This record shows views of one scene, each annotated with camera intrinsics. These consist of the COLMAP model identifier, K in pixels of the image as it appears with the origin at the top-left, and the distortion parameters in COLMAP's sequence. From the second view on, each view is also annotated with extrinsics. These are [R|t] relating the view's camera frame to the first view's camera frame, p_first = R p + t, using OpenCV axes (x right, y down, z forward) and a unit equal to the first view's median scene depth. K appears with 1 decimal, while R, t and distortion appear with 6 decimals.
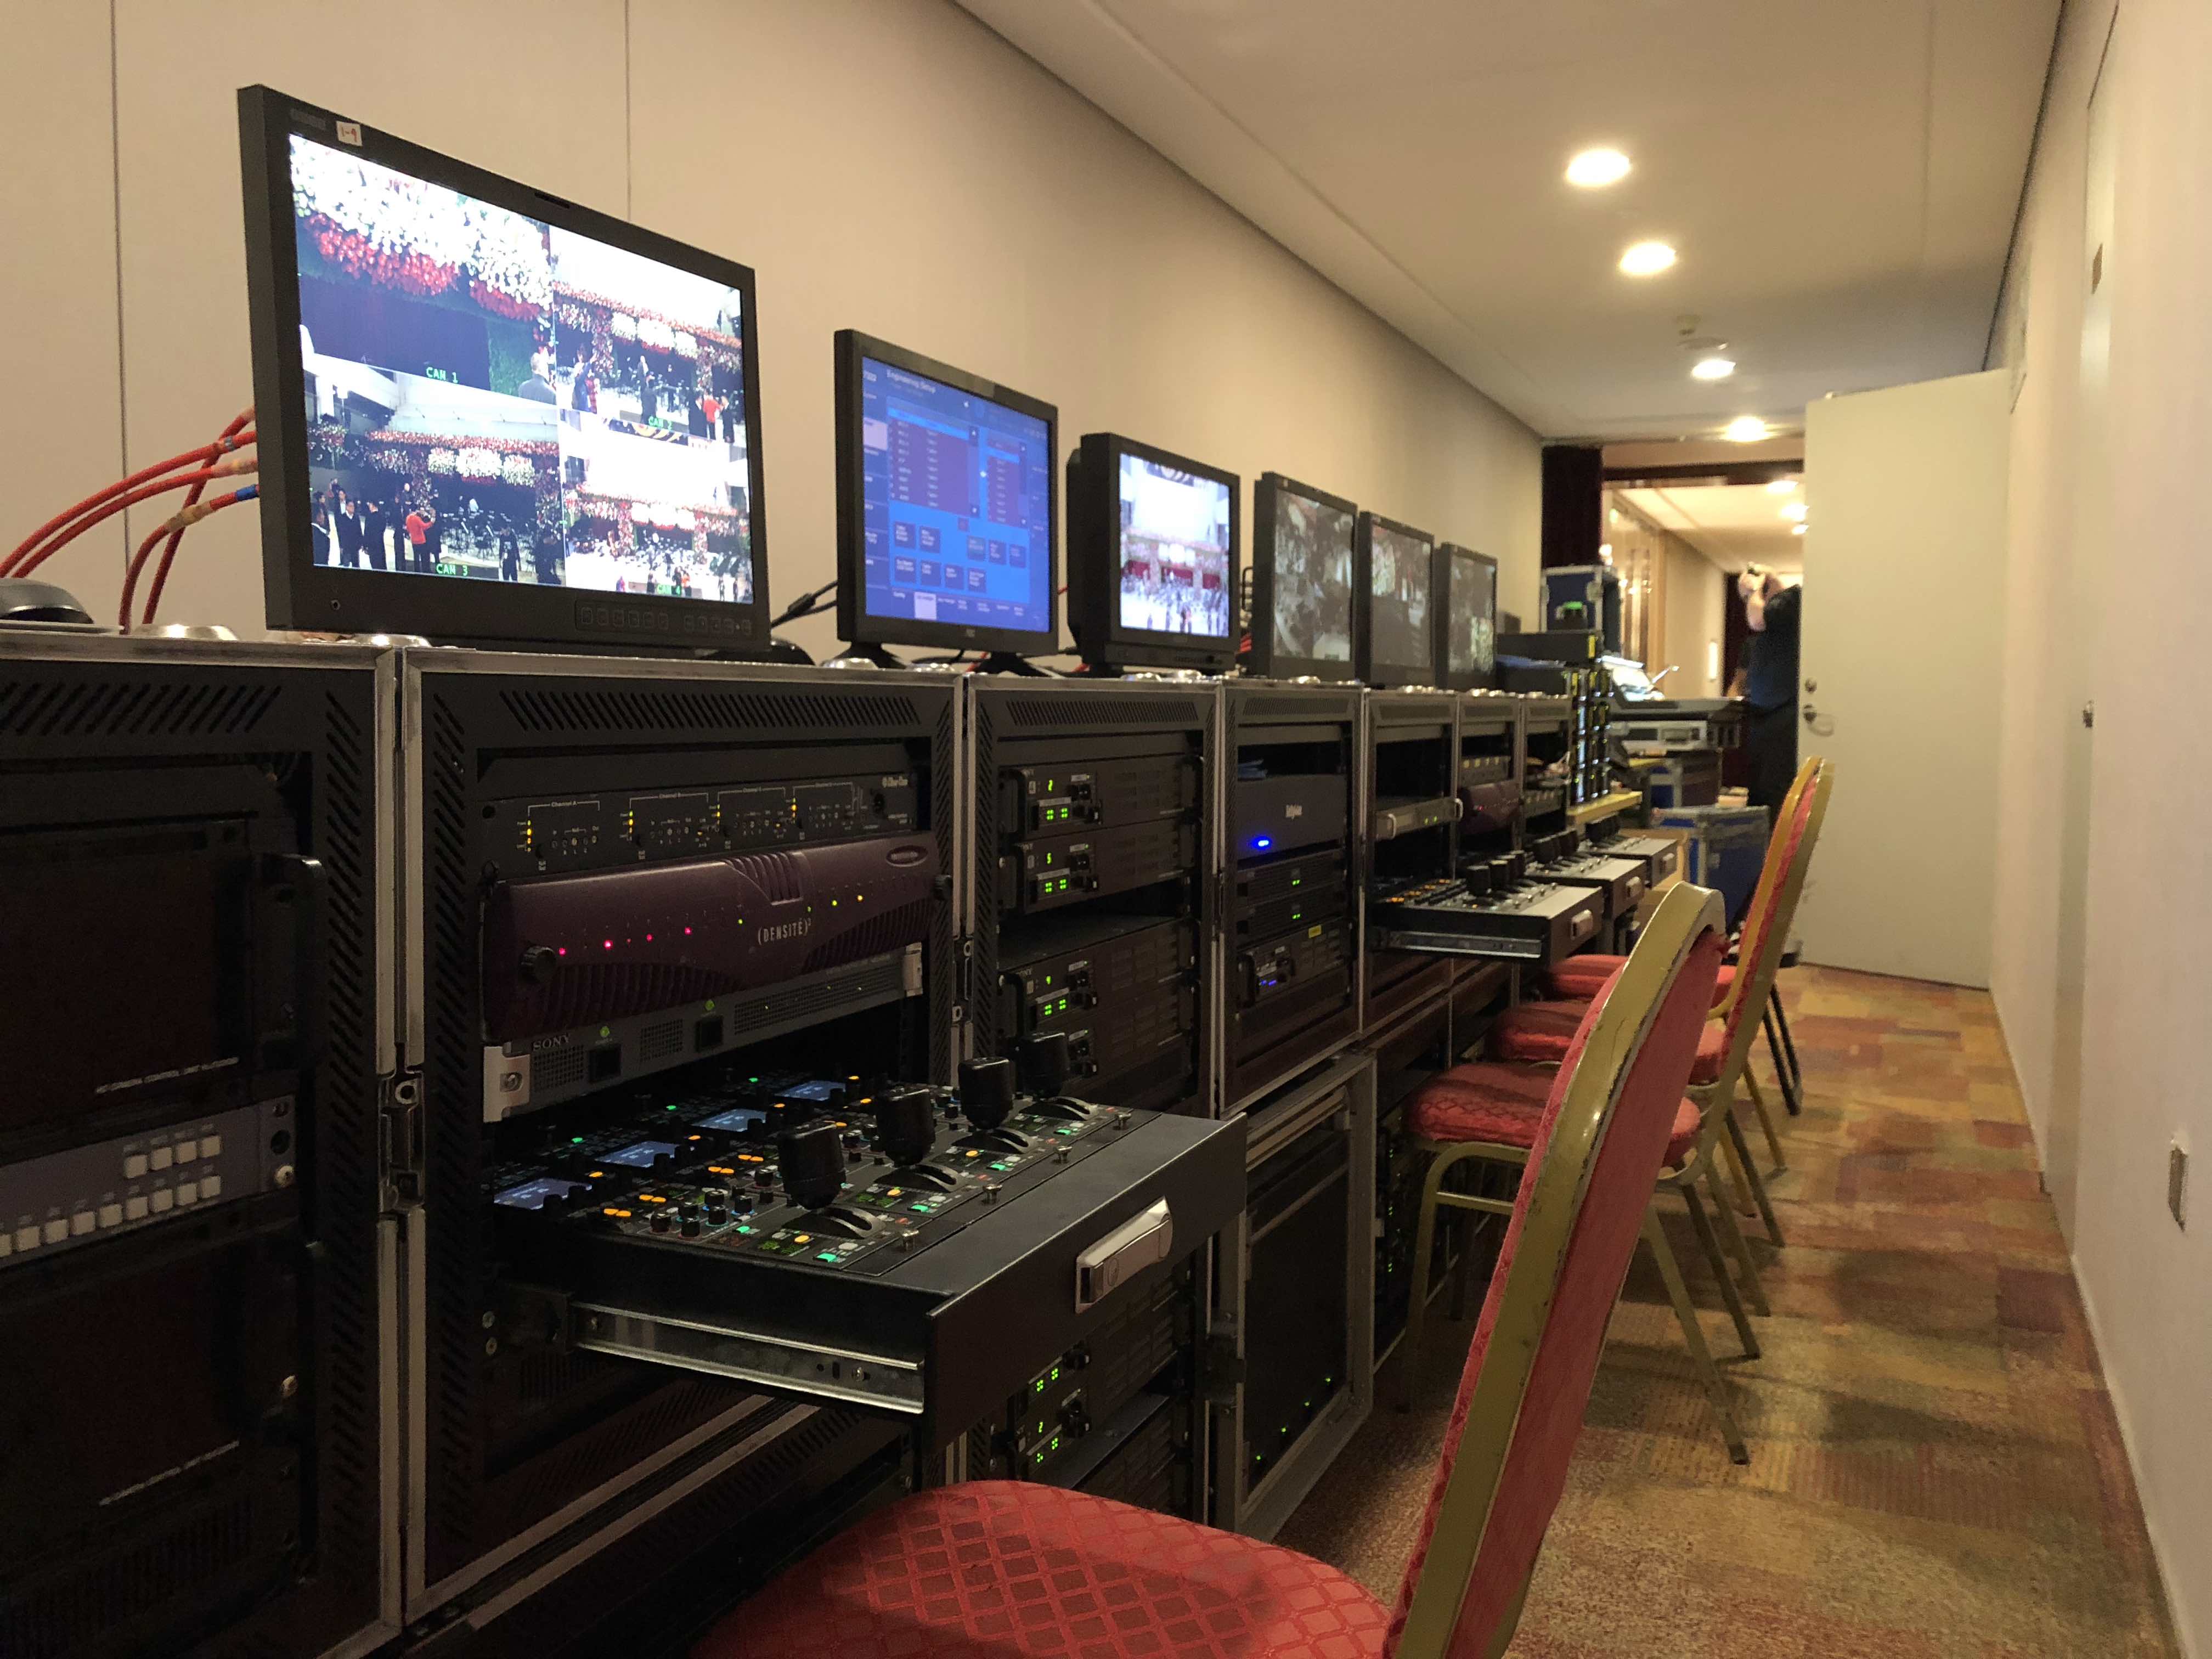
lens RADIAL K [[1790.2, 0, 1105.2], [0, 1790.2, 826.3], [0, 0, 1]] dist [-0.038358, -0.002063]
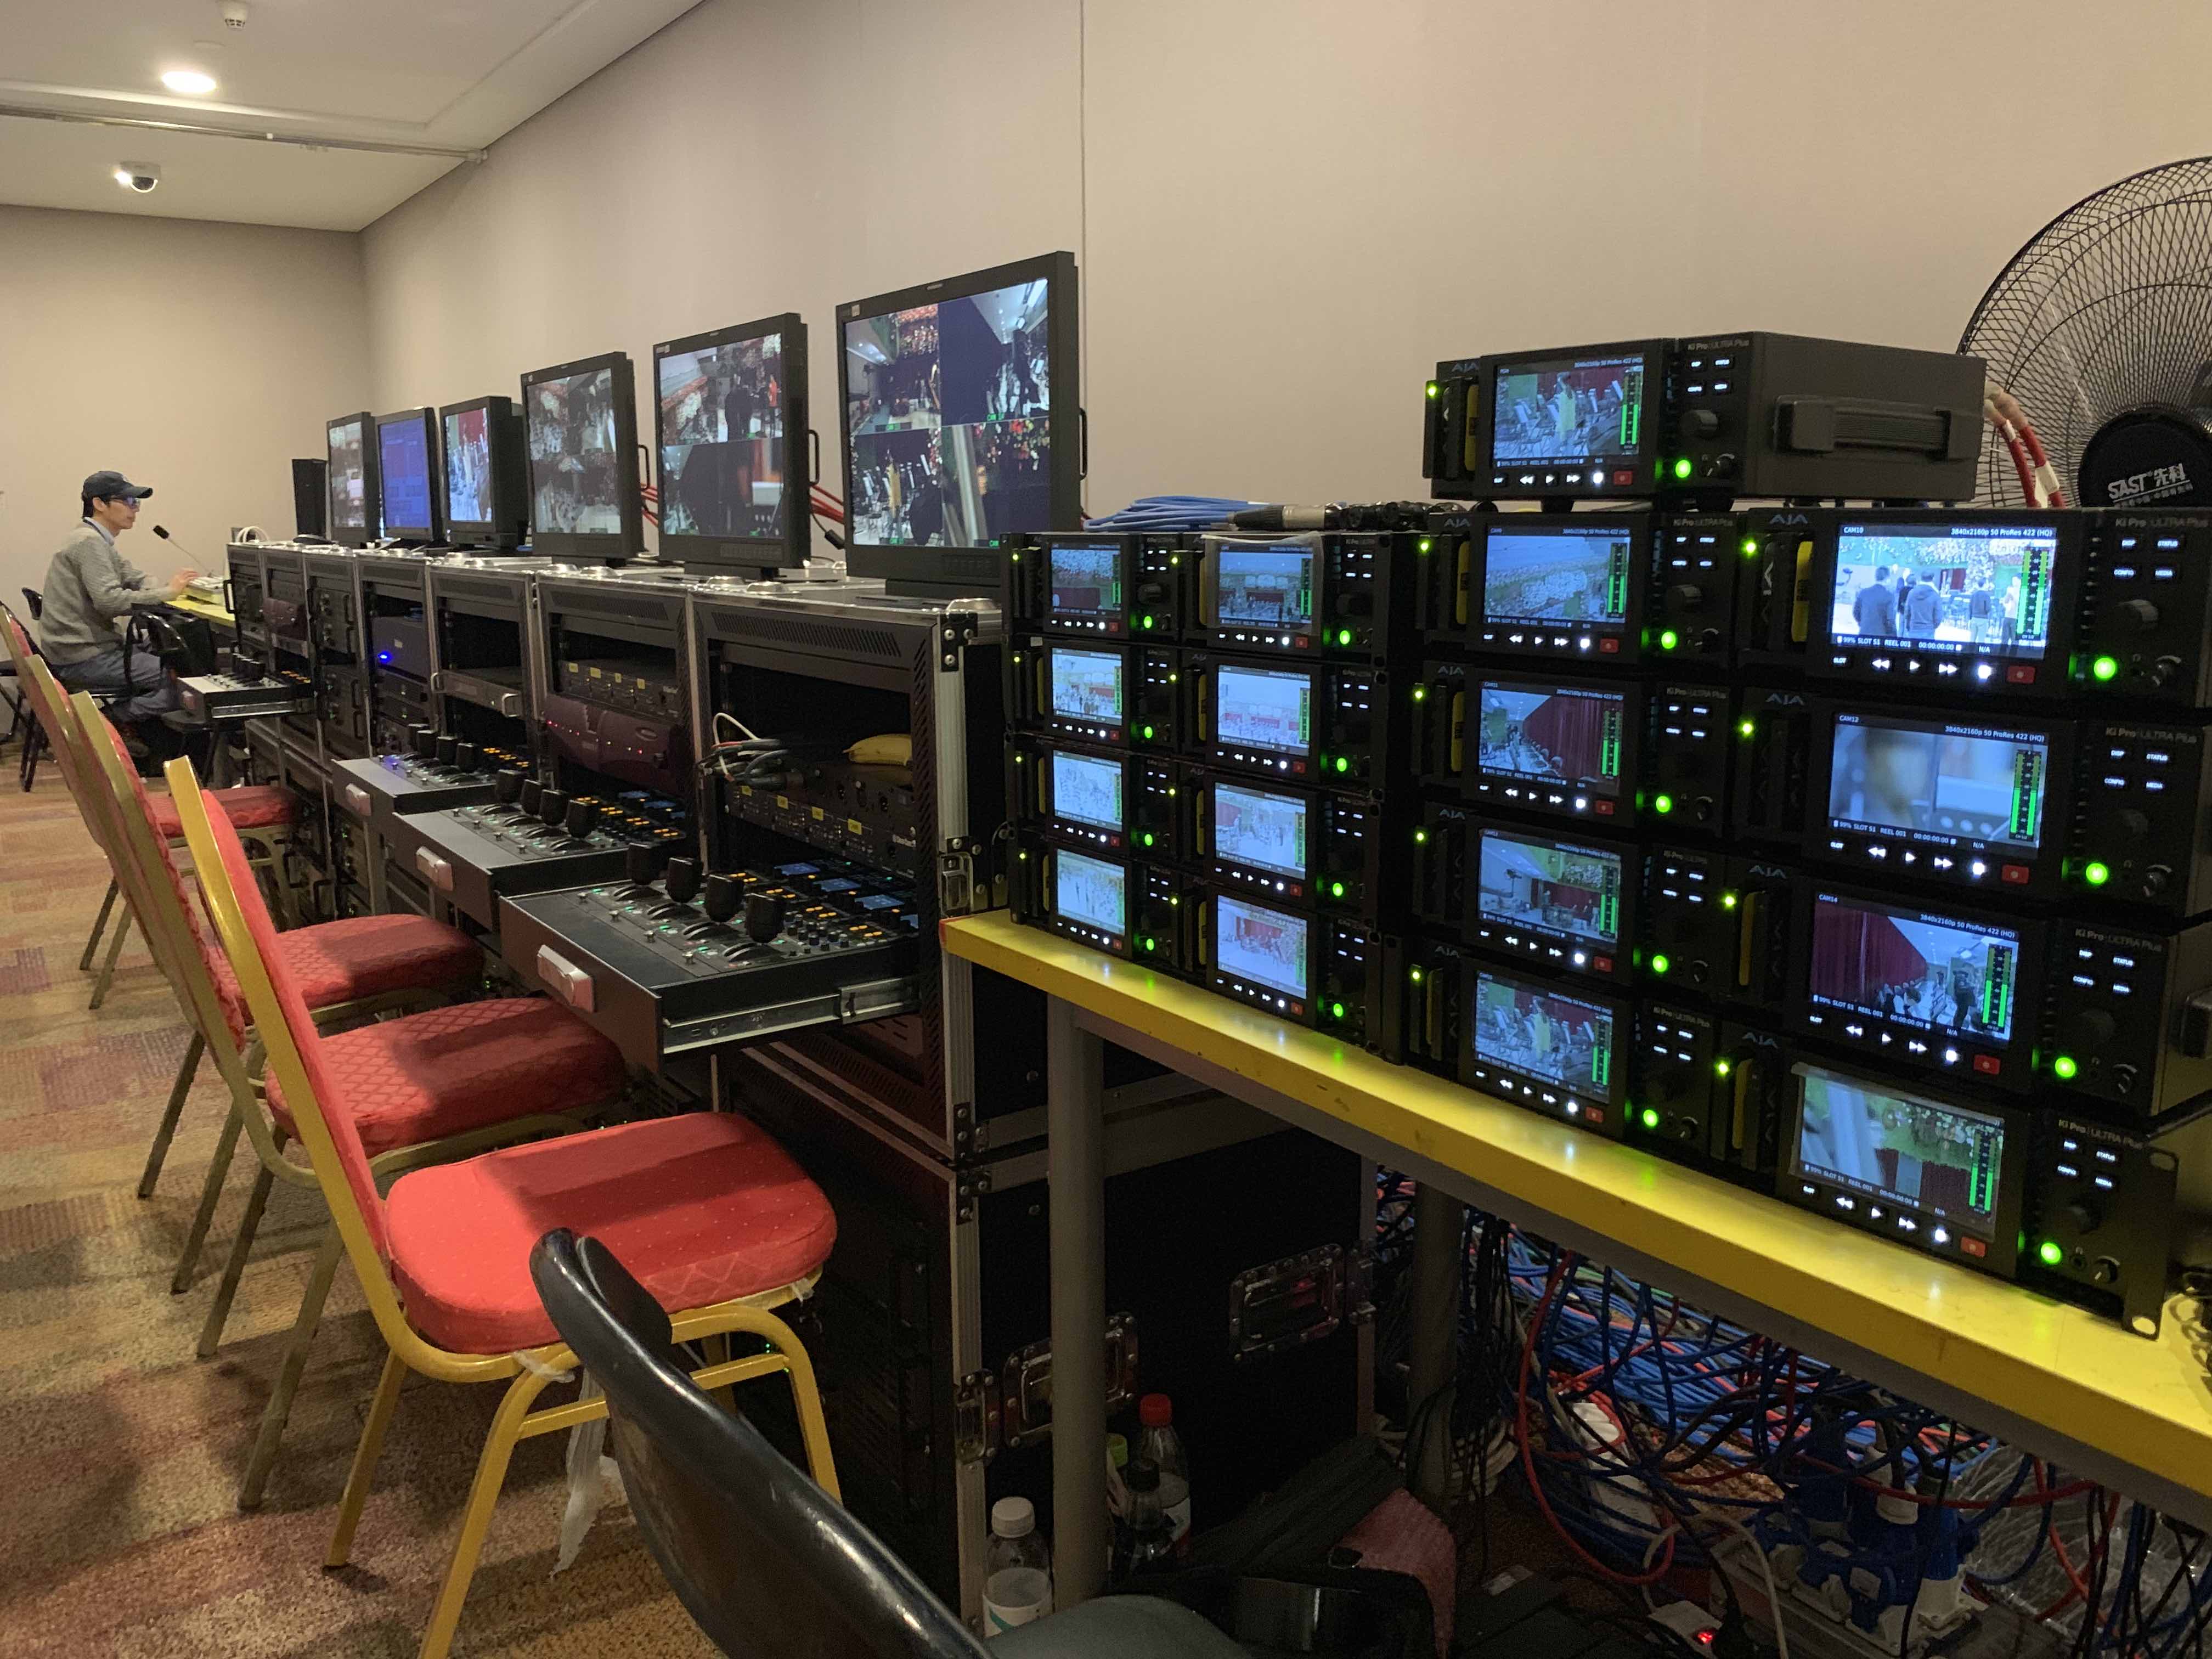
lens RADIAL K [[1702.1, 0, 1104.1], [0, 1702.1, 839.5], [0, 0, 1]] dist [0.007900, -0.016497]
pose [[-0.521323, 0.151457, -0.839811, 0.793539], [-0.066200, 0.973980, 0.216749, -0.151321], [0.850787, 0.168592, -0.497732, 1.742029]]
